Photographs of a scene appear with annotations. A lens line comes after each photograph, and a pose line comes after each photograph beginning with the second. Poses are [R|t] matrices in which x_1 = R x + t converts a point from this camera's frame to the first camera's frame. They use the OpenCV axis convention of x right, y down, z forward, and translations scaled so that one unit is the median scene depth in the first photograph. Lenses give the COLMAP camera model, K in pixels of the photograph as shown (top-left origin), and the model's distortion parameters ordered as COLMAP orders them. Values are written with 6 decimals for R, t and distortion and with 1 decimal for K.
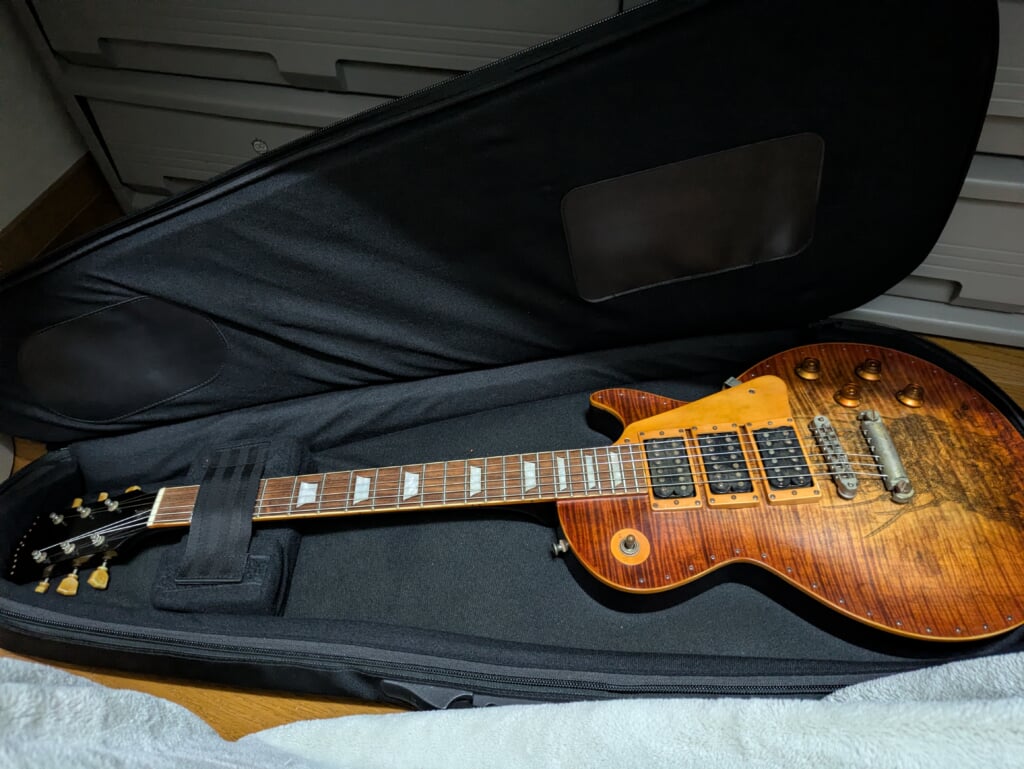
lens RADIAL K [[748.0, 0, 505.5], [0, 748.0, 383.0], [0, 0, 1]] dist [0.011770, -0.012839]
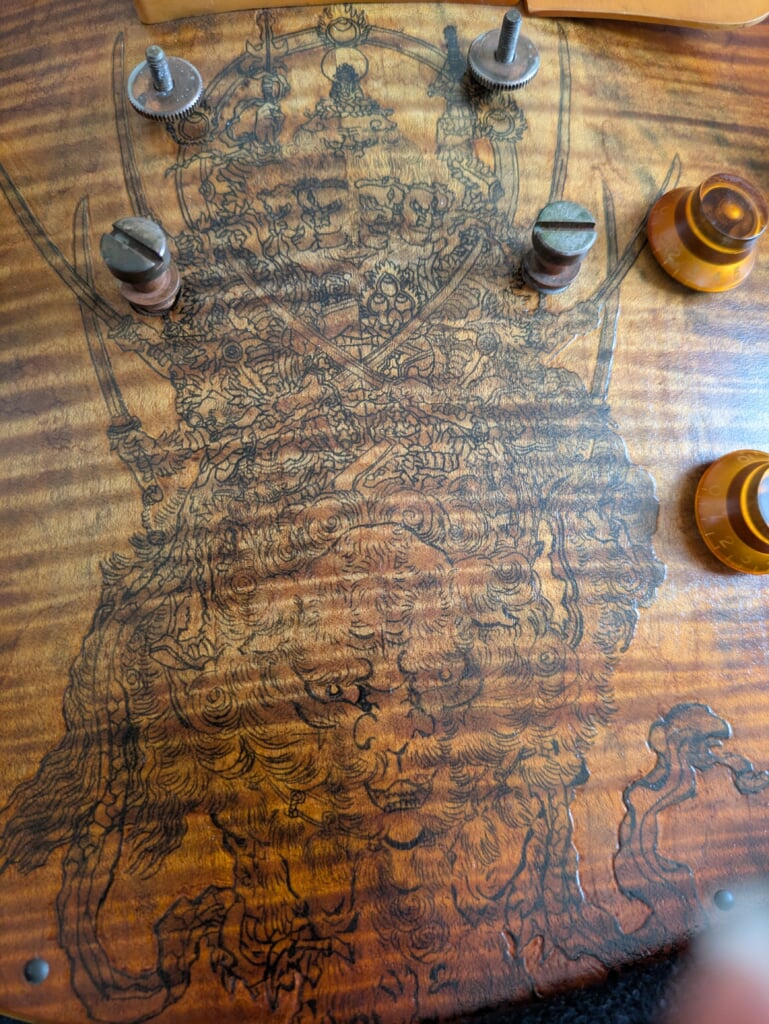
lens RADIAL K [[748.0, 0, 387.3], [0, 748.0, 503.0], [0, 0, 1]] dist [0.011770, -0.012839]
pose [[0.092540, 0.976942, -0.192408, 0.623098], [-0.768608, 0.192932, 0.609933, -0.031774], [0.632991, 0.091443, 0.768739, 0.851390]]
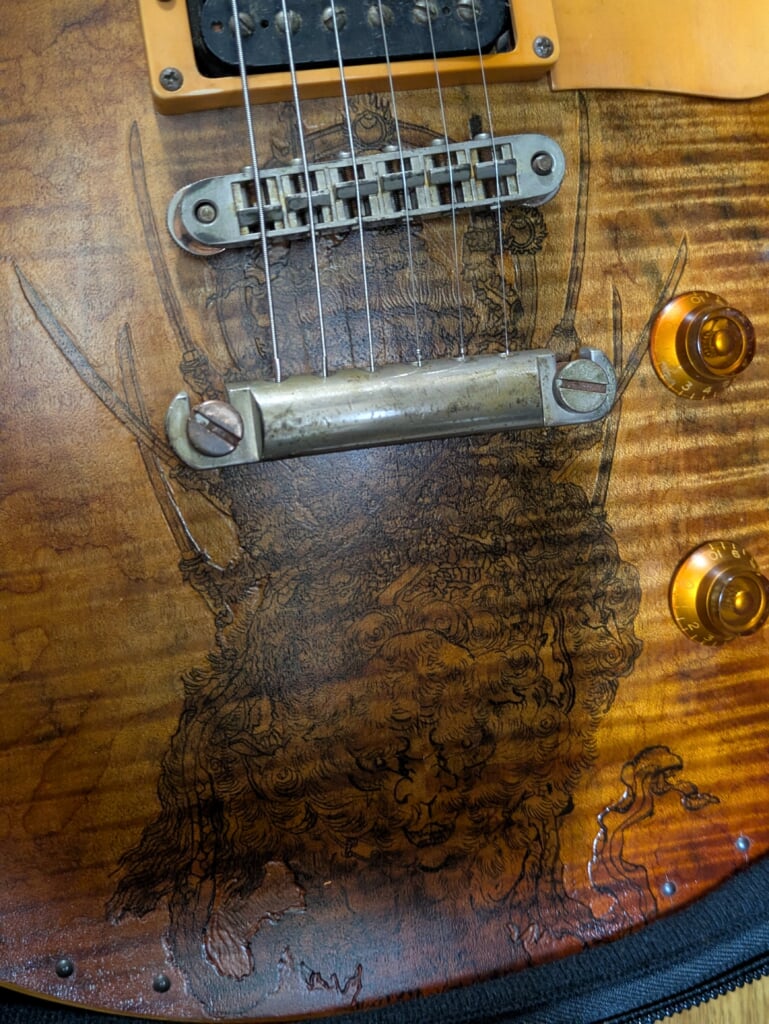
lens RADIAL K [[1275.2, 0, 384.5], [0, 1275.2, 511.9], [0, 0, 1]] dist [0.069310, 0.000000]
pose [[0.109267, 0.986045, 0.125599, 0.491270], [-0.858361, 0.029878, 0.512176, -0.113326], [0.501276, -0.163773, 0.849647, 0.646378]]
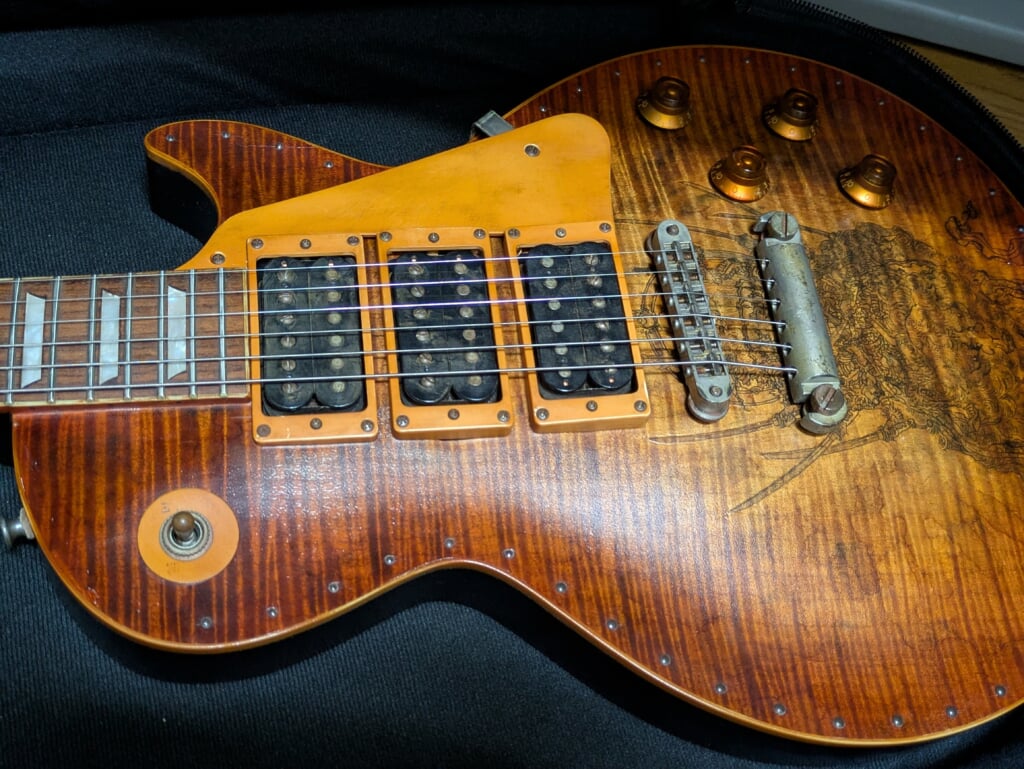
lens RADIAL K [[1275.2, 0, 513.1], [0, 1275.2, 384.0], [0, 0, 1]] dist [0.069310, 0.000000]
pose [[0.969371, 0.014828, 0.245154, 0.159248], [-0.072318, 0.971156, 0.227214, -0.027229], [-0.234713, -0.237983, 0.942483, 0.319980]]
